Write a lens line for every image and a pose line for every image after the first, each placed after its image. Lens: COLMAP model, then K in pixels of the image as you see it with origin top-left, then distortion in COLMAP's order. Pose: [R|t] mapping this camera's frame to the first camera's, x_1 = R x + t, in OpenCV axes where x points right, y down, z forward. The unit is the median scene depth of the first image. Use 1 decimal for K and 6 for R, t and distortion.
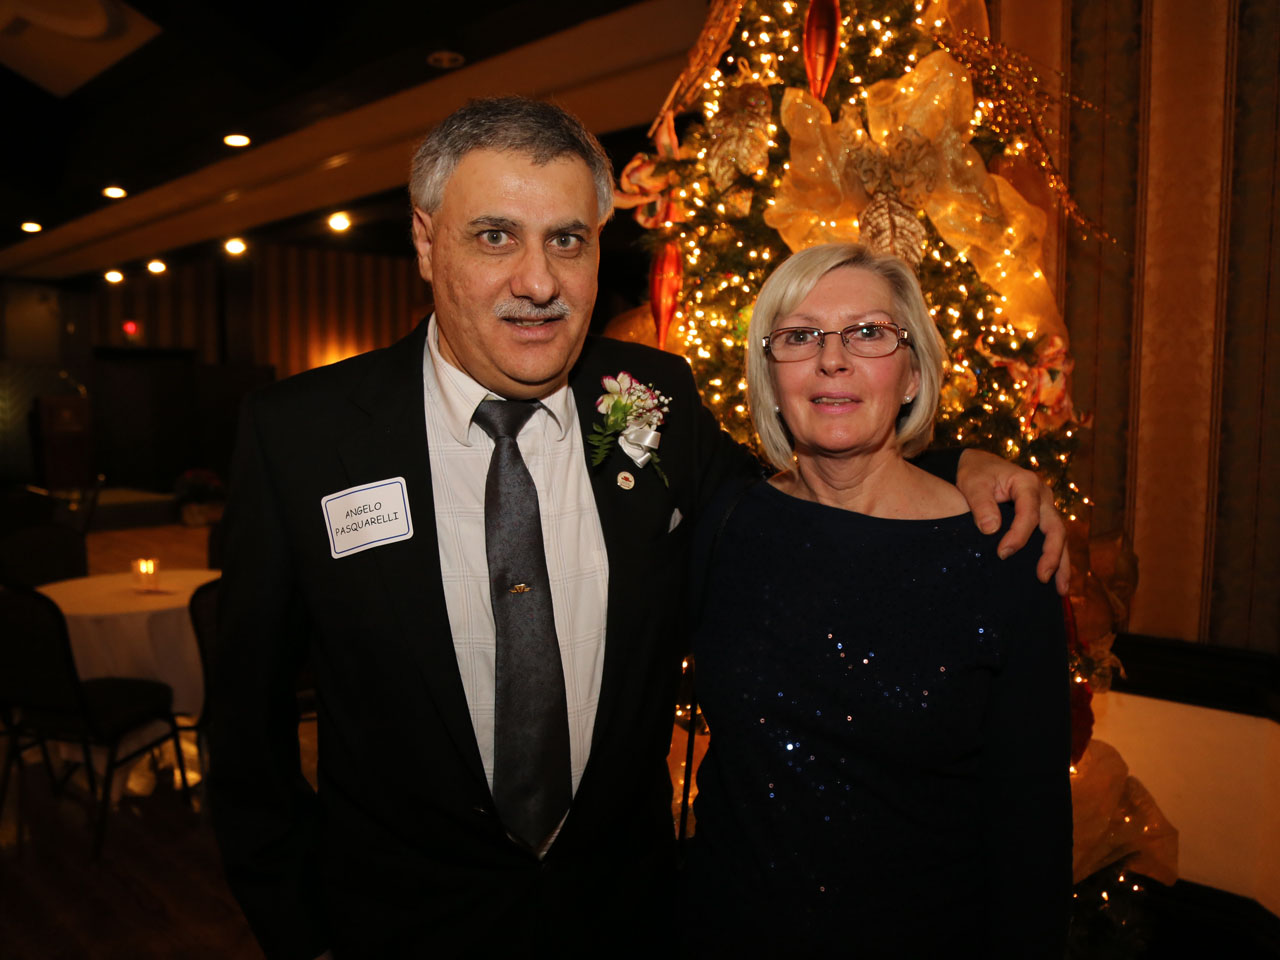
lens RADIAL K [[980.3, 0, 625.7], [0, 980.3, 486.6], [0, 0, 1]] dist [-0.110684, 0.062033]
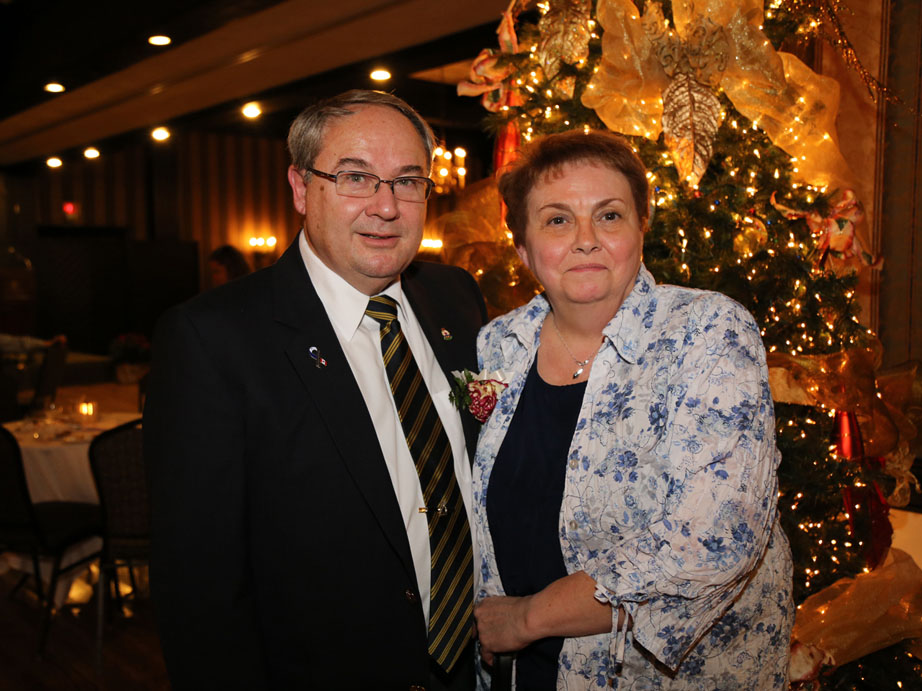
lens RADIAL K [[911.5, 0, 413.2], [0, 911.5, 346.7], [0, 0, 1]] dist [-0.007149, 0.032189]
pose [[0.993110, -0.005246, -0.117064, 0.060671], [0.004621, 0.999974, -0.005608, 0.034102], [0.117091, 0.005028, 0.993108, -0.143111]]
